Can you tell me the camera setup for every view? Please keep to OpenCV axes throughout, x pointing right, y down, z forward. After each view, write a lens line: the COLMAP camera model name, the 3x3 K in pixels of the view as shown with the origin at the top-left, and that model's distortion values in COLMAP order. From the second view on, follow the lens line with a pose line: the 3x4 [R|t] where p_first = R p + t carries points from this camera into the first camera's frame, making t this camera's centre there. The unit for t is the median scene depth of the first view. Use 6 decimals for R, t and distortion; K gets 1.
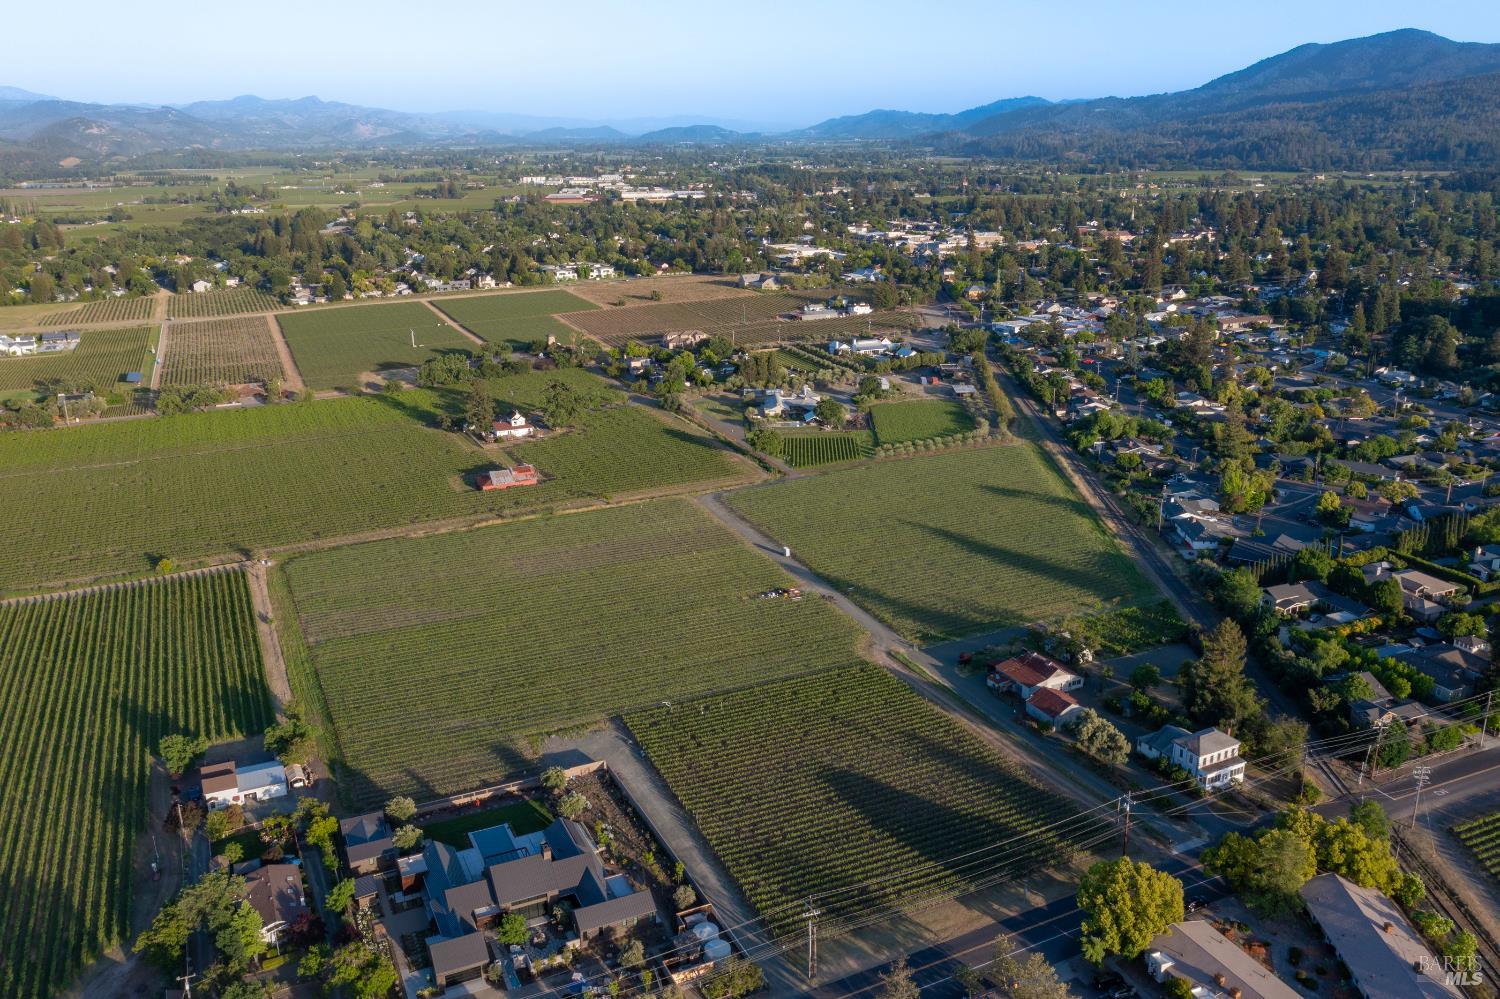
lens RADIAL K [[1179.9, 0, 752.7], [0, 1179.9, 507.8], [0, 0, 1]] dist [-0.021265, 0.023805]
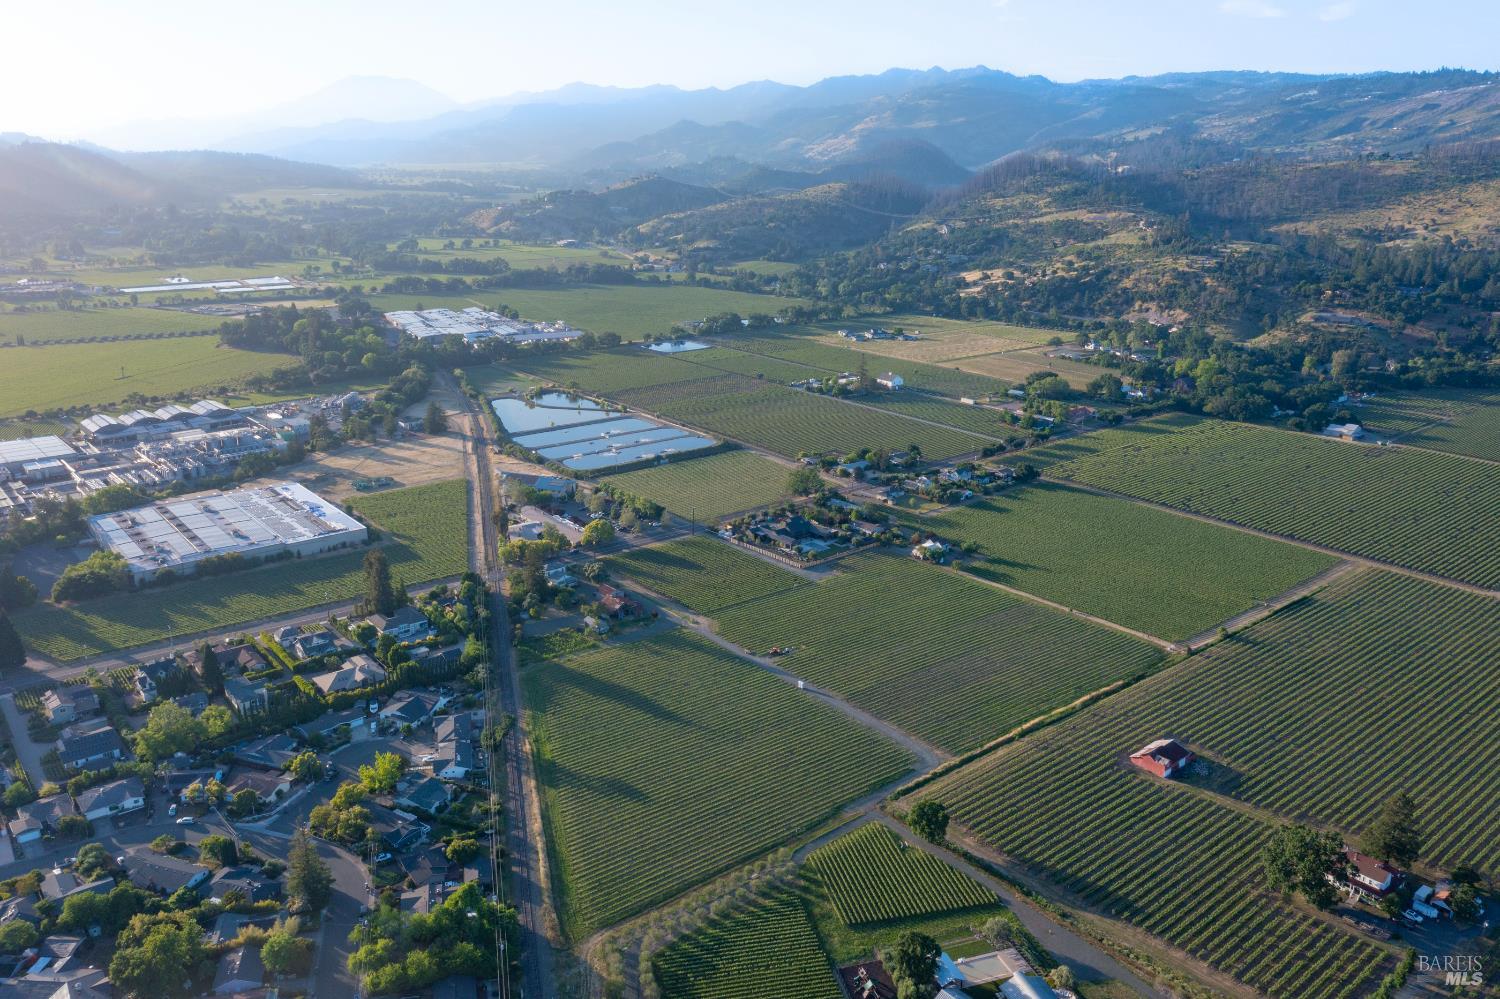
lens RADIAL K [[1179.9, 0, 743.0], [0, 1179.9, 504.5], [0, 0, 1]] dist [-0.021265, 0.023805]
pose [[-0.964620, 0.088209, -0.248451, 0.317100], [-0.070980, 0.820685, 0.566955, -0.686723], [0.253910, 0.564531, -0.785388, 1.549927]]
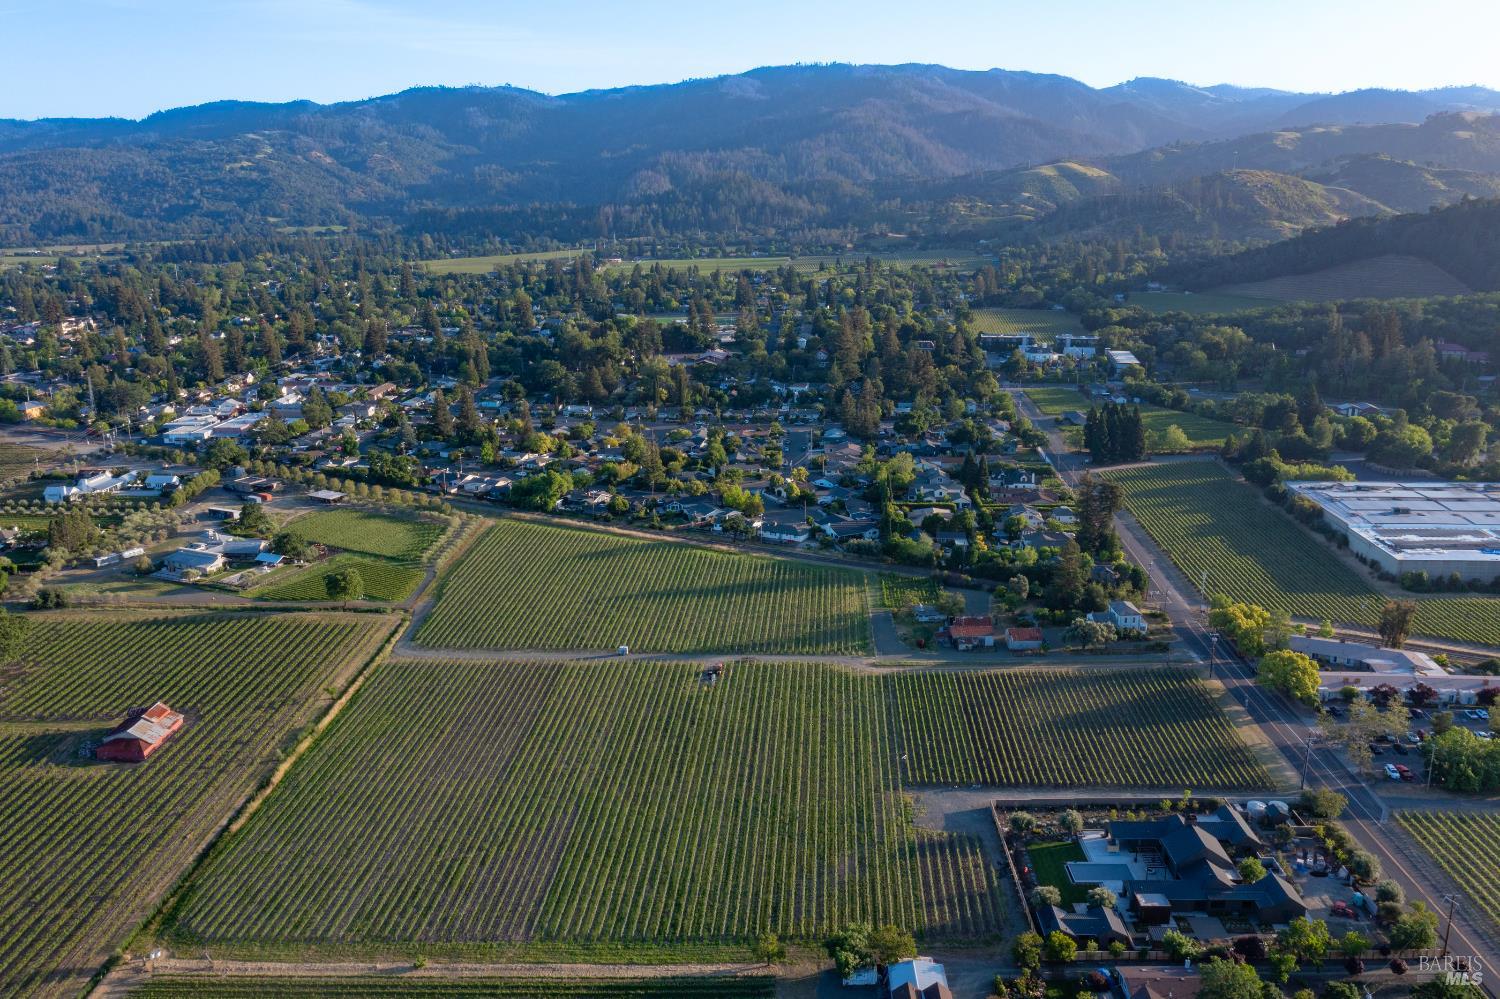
lens RADIAL K [[1179.9, 0, 750.8], [0, 1179.9, 514.1], [0, 0, 1]] dist [-0.021265, 0.023805]
pose [[0.443925, -0.232532, 0.865367, -0.630109], [0.276648, 0.954130, 0.114465, -0.130175], [-0.852289, 0.188588, 0.487892, 0.337490]]
